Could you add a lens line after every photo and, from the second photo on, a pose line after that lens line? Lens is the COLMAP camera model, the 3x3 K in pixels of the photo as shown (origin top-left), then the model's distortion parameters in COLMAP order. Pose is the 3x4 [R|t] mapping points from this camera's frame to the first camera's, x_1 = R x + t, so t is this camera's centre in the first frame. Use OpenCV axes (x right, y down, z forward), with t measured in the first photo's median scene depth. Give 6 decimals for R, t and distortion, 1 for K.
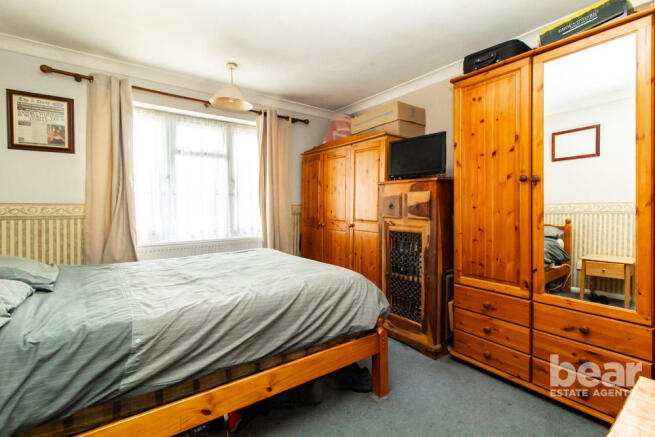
lens RADIAL K [[303.7, 0, 325.0], [0, 303.7, 211.1], [0, 0, 1]] dist [-0.001045, -0.000190]
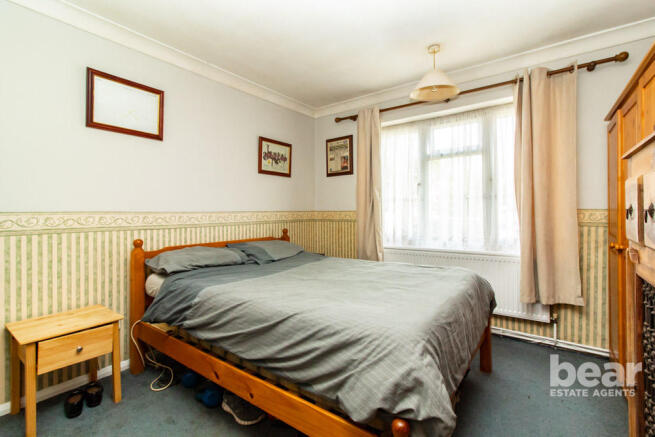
lens RADIAL K [[303.7, 0, 325.0], [0, 303.7, 211.1], [0, 0, 1]] dist [-0.001045, -0.000190]
pose [[0.293837, -0.006129, -0.955836, 0.456698], [-0.007184, 0.999937, -0.008621, -0.011116], [0.955828, 0.009399, 0.293775, 0.494530]]
